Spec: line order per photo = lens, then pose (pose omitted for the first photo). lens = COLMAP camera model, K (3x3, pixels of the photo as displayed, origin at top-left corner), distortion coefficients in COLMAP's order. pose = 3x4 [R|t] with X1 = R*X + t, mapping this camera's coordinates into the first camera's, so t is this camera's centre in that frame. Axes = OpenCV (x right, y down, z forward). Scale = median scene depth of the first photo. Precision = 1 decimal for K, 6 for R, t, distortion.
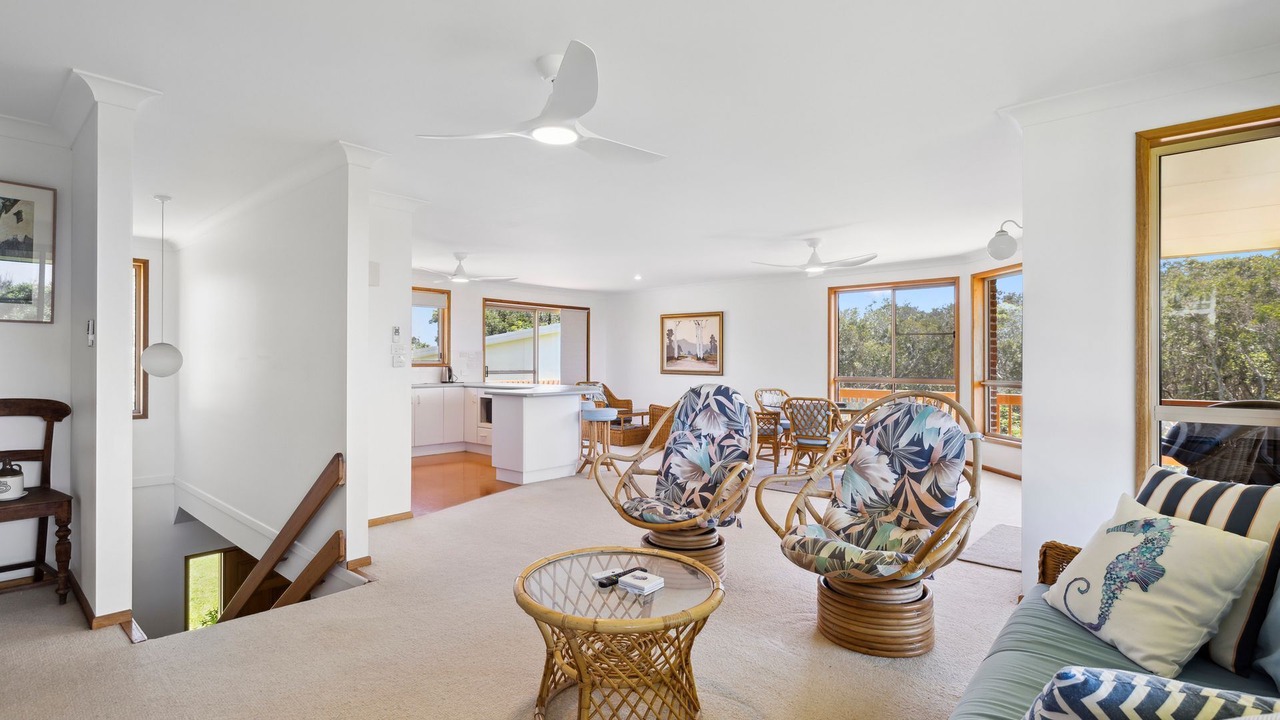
lens RADIAL K [[618.8, 0, 638.4], [0, 618.8, 355.7], [0, 0, 1]] dist [0.001007, -0.000397]
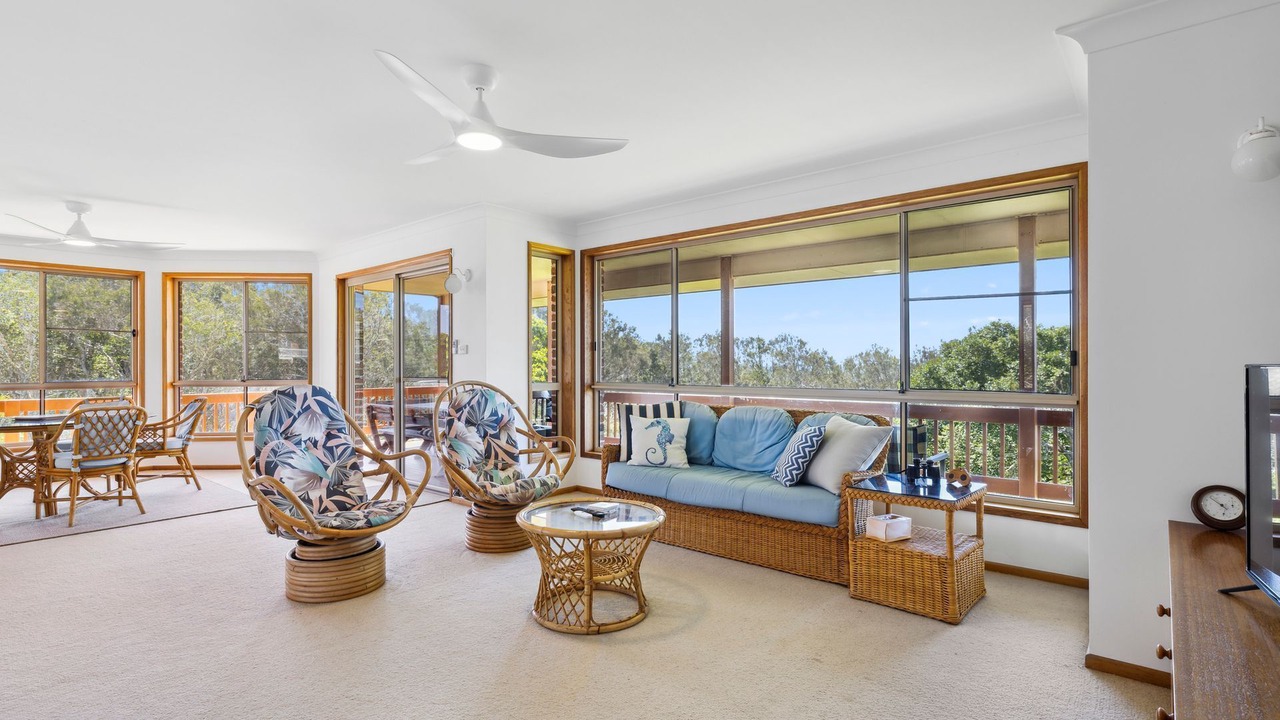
lens RADIAL K [[618.8, 0, 638.4], [0, 618.8, 355.7], [0, 0, 1]] dist [0.001007, -0.000397]
pose [[-0.027305, 0.011908, 0.999556, -0.825606], [-0.006114, 0.999908, -0.012079, 0.010979], [-0.999608, -0.006441, -0.027229, 0.529149]]
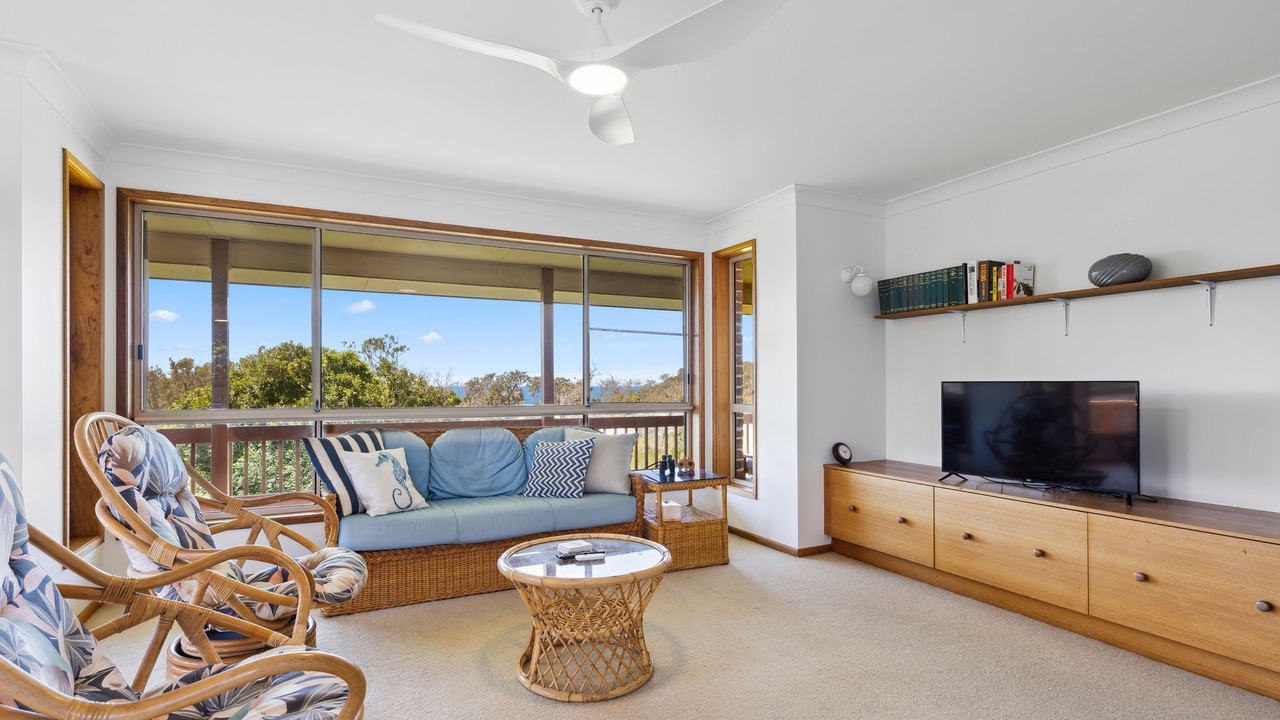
lens RADIAL K [[608.9, 0, 637.0], [0, 608.9, 386.9], [0, 0, 1]] dist [-0.000599, -0.000264]
pose [[-0.930271, -0.001848, 0.366868, -0.315989], [-0.003316, 0.999989, -0.003372, 0.022944], [-0.366857, -0.004354, -0.930267, 1.170292]]
